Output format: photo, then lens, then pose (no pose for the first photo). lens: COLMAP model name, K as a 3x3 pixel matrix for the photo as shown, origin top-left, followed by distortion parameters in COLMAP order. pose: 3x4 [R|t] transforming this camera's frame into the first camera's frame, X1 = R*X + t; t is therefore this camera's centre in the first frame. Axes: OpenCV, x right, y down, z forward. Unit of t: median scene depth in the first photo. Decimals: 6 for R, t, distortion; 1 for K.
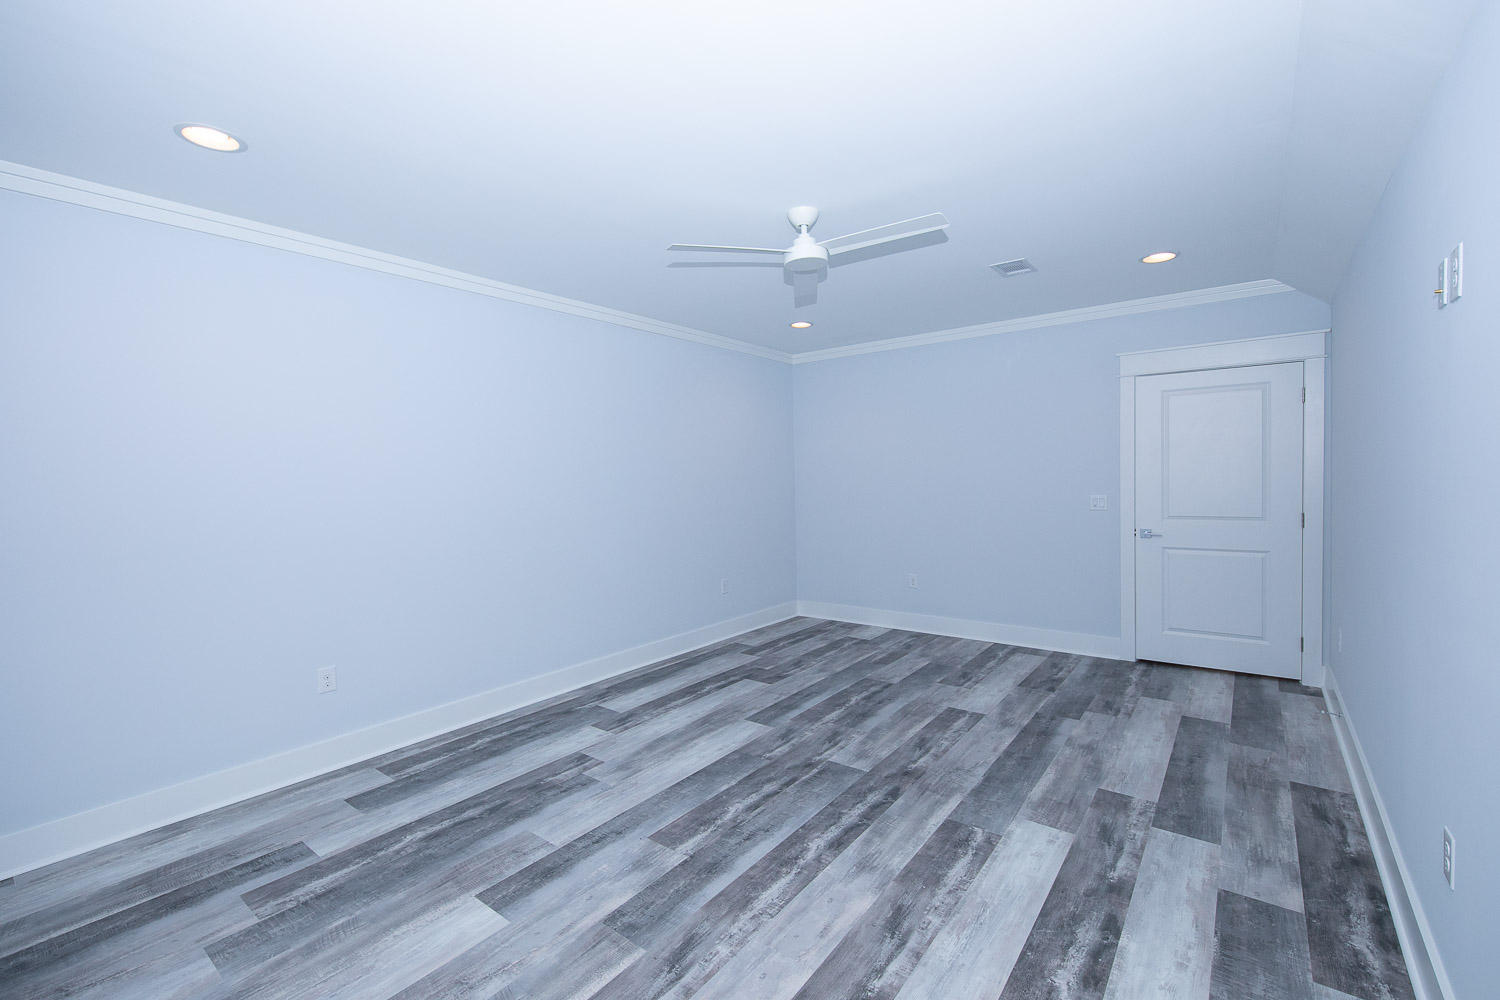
lens RADIAL K [[634.8, 0, 750.9], [0, 634.8, 502.0], [0, 0, 1]] dist [-0.003844, -0.000693]
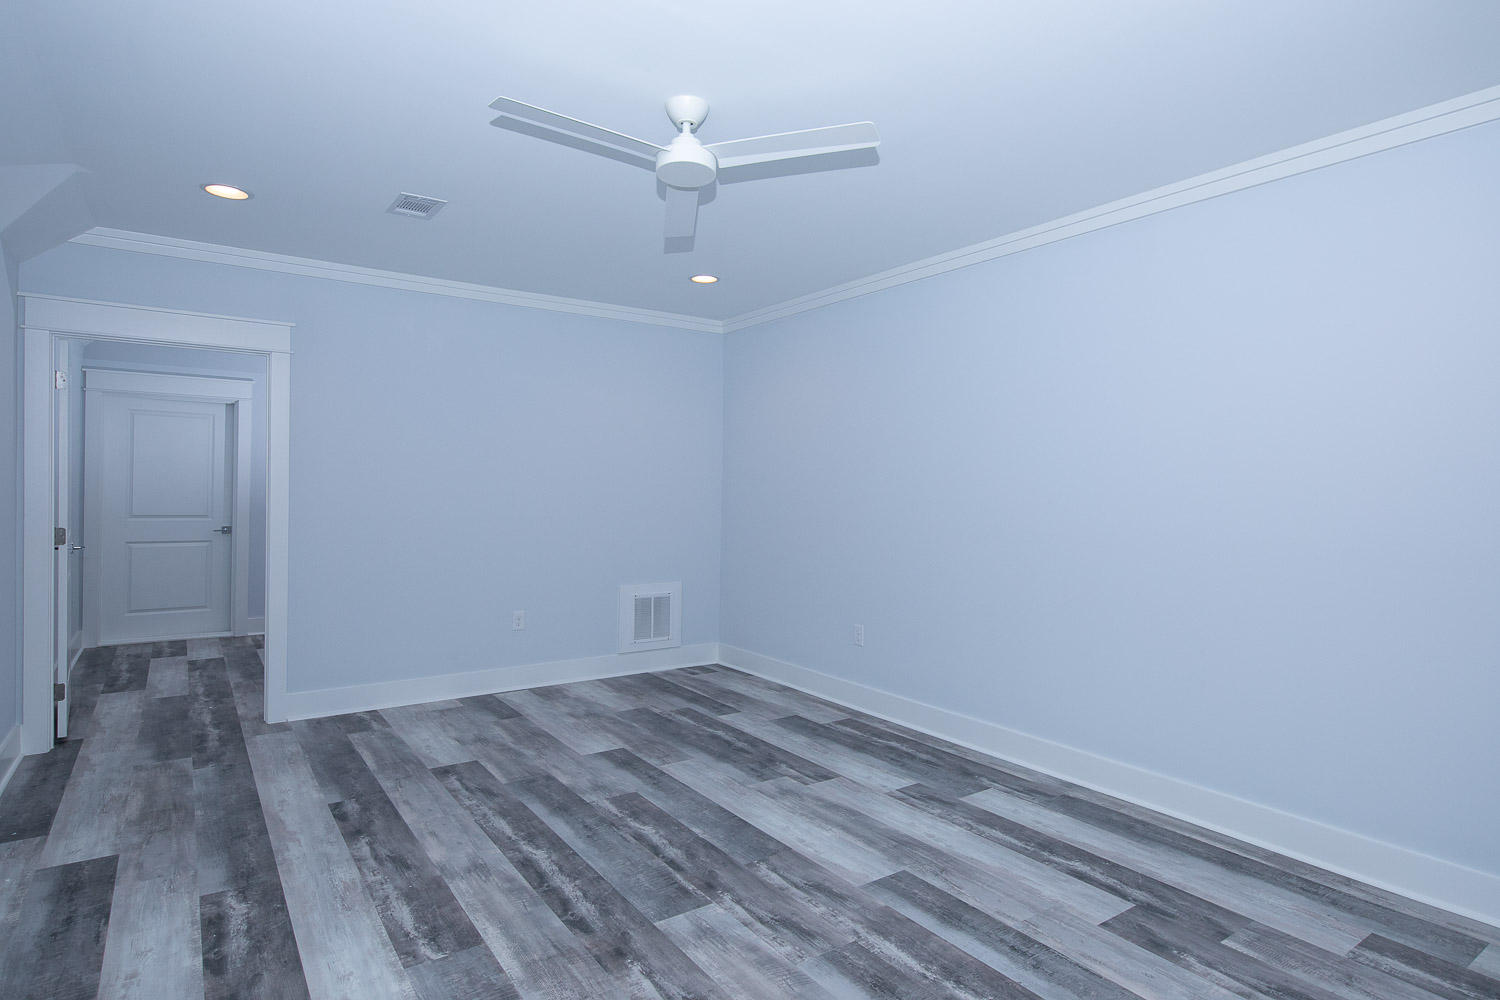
lens RADIAL K [[815.6, 0, 749.6], [0, 815.6, 491.8], [0, 0, 1]] dist [-0.001431, -0.000683]
pose [[-0.289305, 0.022013, -0.956984, 0.948884], [-0.050201, 0.998011, 0.038133, -0.042850], [0.955920, 0.059073, -0.287624, 1.330501]]
